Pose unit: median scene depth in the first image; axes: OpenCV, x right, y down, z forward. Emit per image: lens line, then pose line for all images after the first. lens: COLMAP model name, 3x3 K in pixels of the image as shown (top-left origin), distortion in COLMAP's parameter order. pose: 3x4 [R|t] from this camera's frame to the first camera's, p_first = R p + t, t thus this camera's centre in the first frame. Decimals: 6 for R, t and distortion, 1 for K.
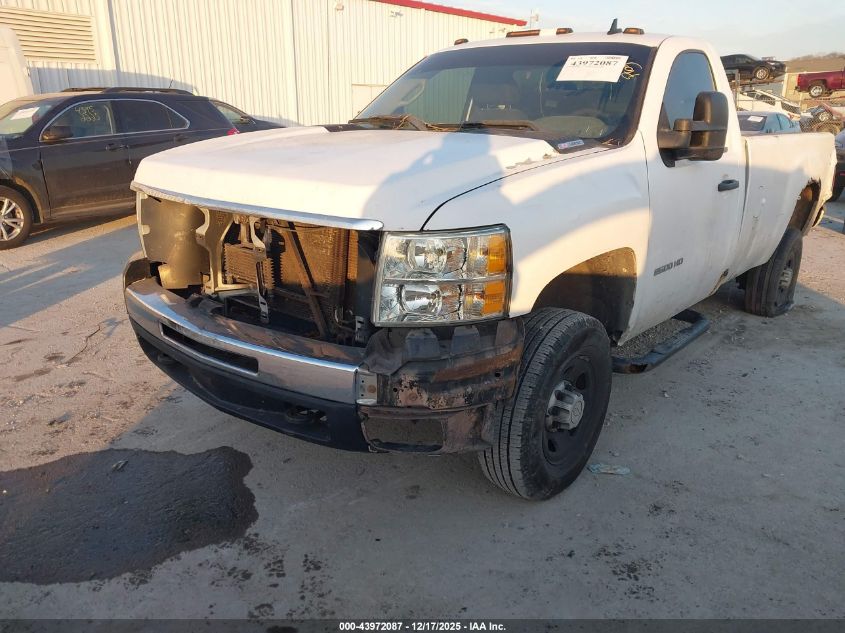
lens RADIAL K [[661.1, 0, 420.2], [0, 661.1, 329.2], [0, 0, 1]] dist [0.053895, -0.074539]
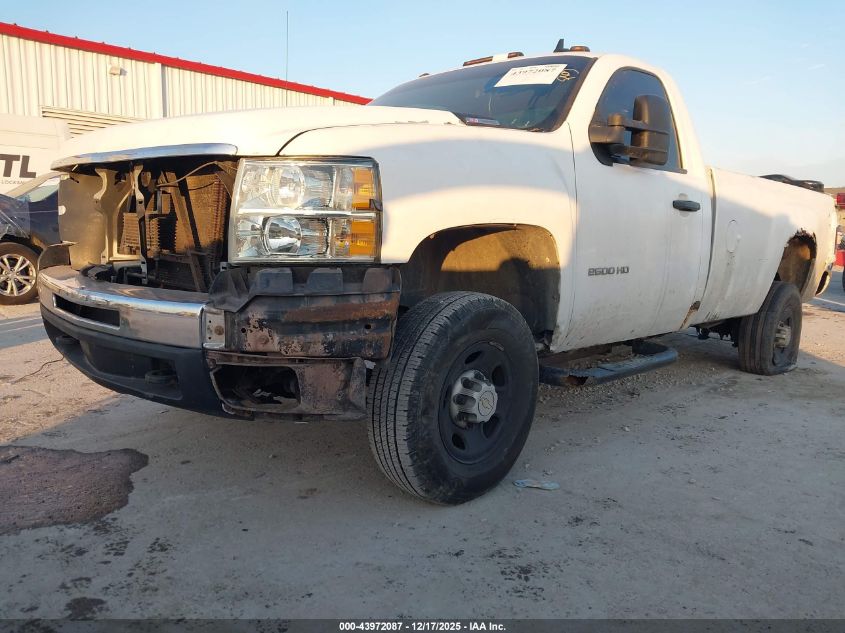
lens RADIAL K [[661.1, 0, 420.2], [0, 661.1, 329.2], [0, 0, 1]] dist [0.053895, -0.074539]
pose [[0.997233, 0.029760, -0.068118, 0.206946], [-0.040877, 0.984916, -0.168137, 0.182573], [0.062087, 0.170457, 0.983407, 0.096824]]
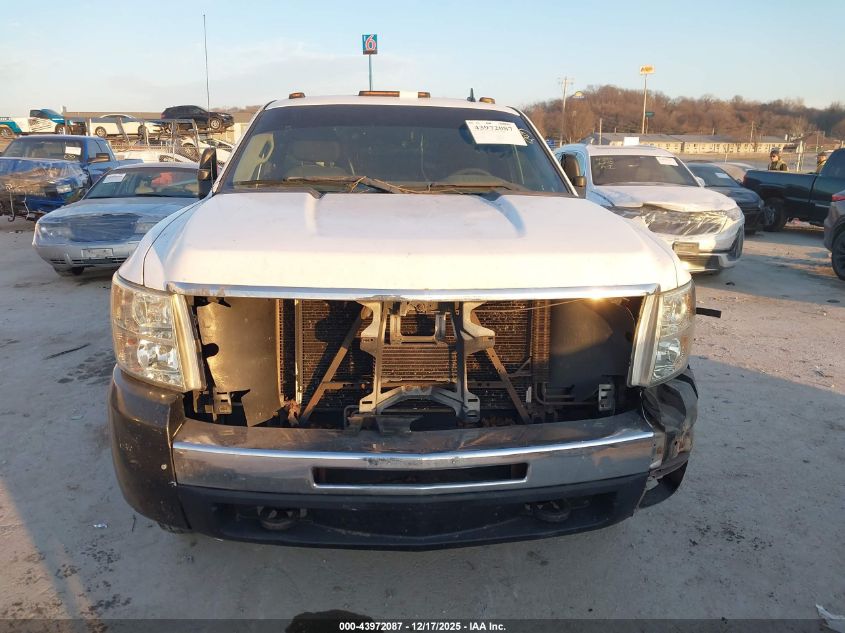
lens RADIAL K [[661.1, 0, 420.2], [0, 661.1, 329.2], [0, 0, 1]] dist [0.053895, -0.074539]
pose [[0.703080, -0.176843, 0.688771, -0.785764], [0.219046, 0.975346, 0.026825, -0.153350], [-0.676534, 0.132012, 0.724482, 0.387698]]
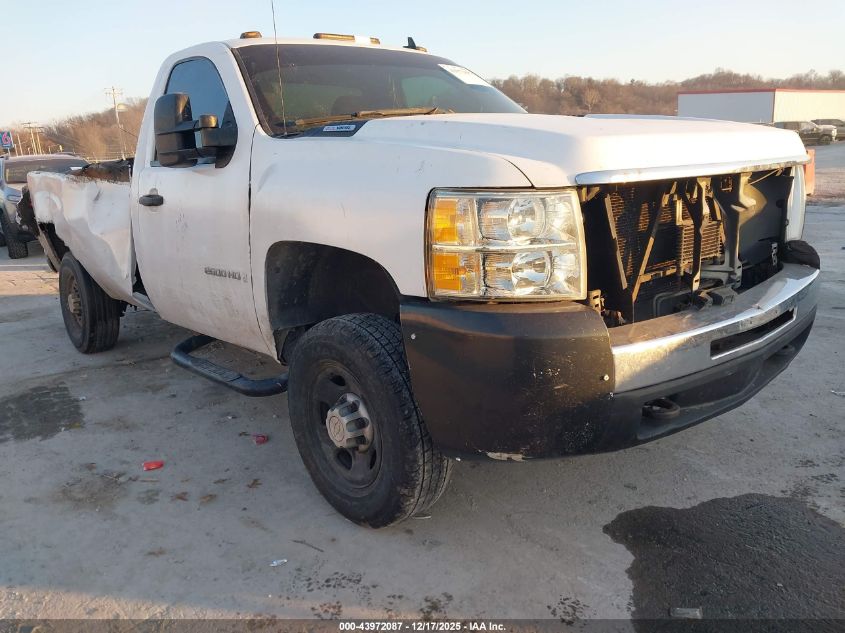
lens RADIAL K [[662.1, 0, 421.2], [0, 662.1, 327.4], [0, 0, 1]] dist [0.047407, -0.076975]
pose [[0.145902, -0.256149, 0.955563, -1.160222], [0.365954, 0.911358, 0.188423, -0.287820], [-0.919125, 0.322201, 0.226708, 1.139402]]
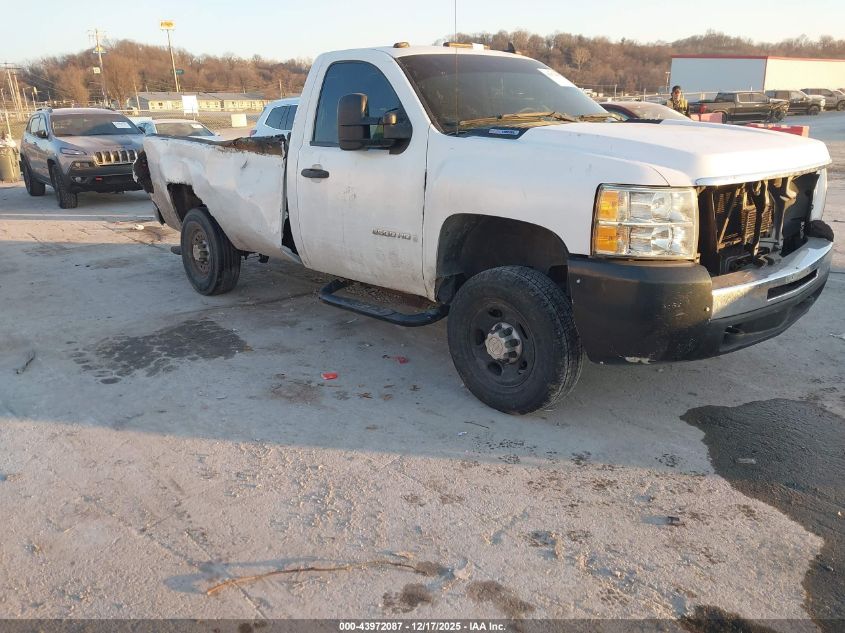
lens RADIAL K [[661.1, 0, 420.2], [0, 661.1, 329.2], [0, 0, 1]] dist [0.053895, -0.074539]
pose [[0.124721, -0.314978, 0.940868, -1.571118], [0.337862, 0.905083, 0.258212, -0.447314], [-0.932896, 0.285679, 0.219302, 1.340864]]
